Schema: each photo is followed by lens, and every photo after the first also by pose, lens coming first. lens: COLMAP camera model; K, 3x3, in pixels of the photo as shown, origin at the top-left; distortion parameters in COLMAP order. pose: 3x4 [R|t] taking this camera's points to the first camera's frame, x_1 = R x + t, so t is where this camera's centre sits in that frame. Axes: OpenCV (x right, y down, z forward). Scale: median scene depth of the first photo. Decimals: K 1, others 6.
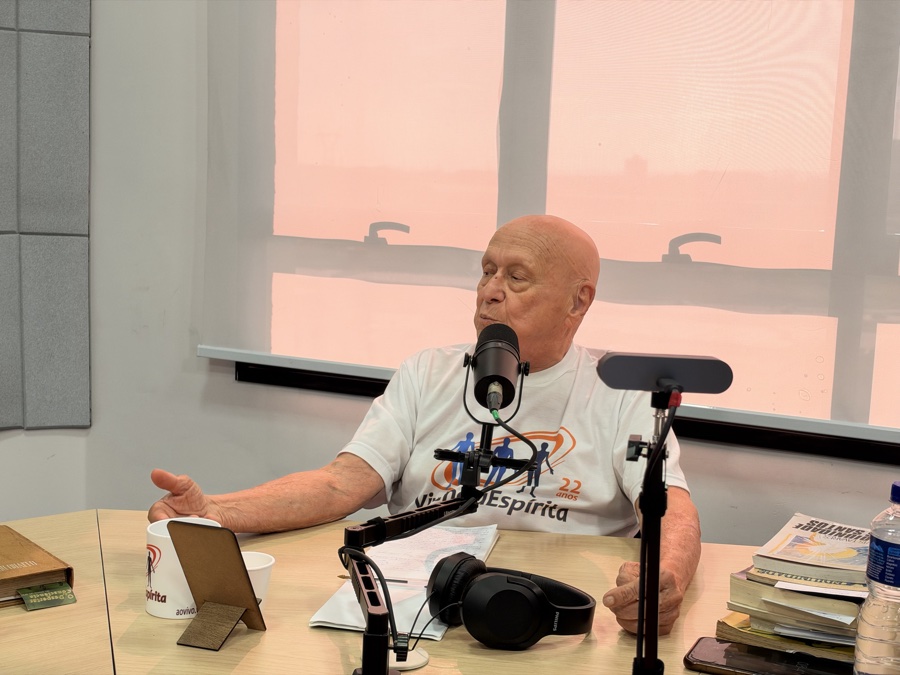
lens RADIAL K [[1280.6, 0, 453.2], [0, 1280.6, 337.4], [0, 0, 1]] dist [0.420192, -1.379792]
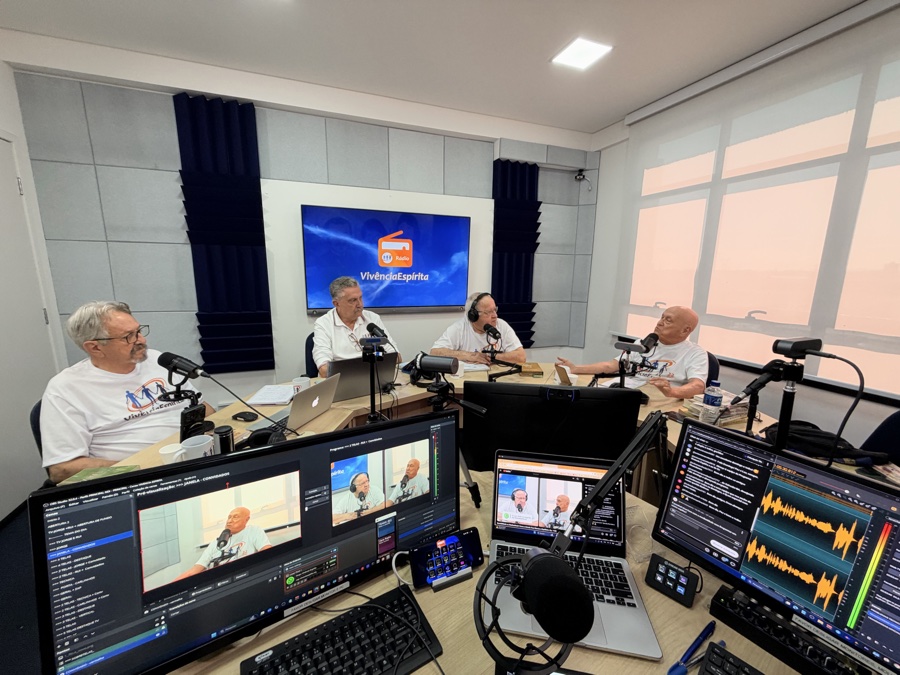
lens RADIAL K [[356.4, 0, 448.2], [0, 356.4, 336.9], [0, 0, 1]] dist [0.000602, 0.000007]
pose [[0.735669, 0.097670, -0.670262, 0.318425], [-0.068679, 0.995205, 0.069639, -0.032099], [0.673850, -0.005198, 0.738850, -0.267841]]
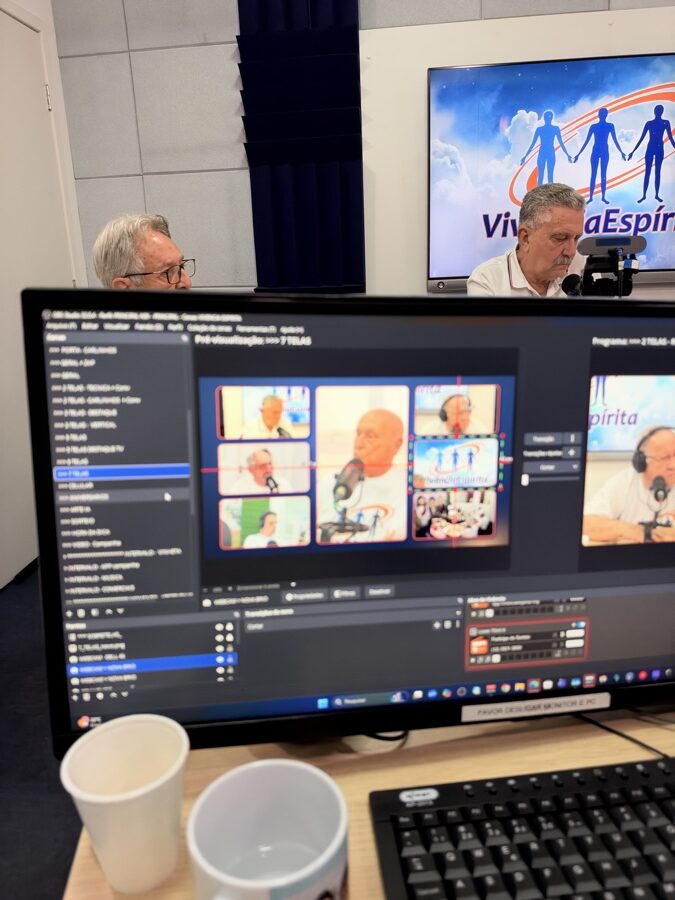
lens RADIAL K [[651.6, 0, 342.0], [0, 651.6, 452.6], [0, 0, 1]] dist [0.038545, -0.076366]
pose [[0.352180, 0.202331, -0.913801, 0.196593], [-0.066924, 0.979298, 0.191041, 0.122695], [0.933537, -0.006125, 0.358430, -0.260338]]
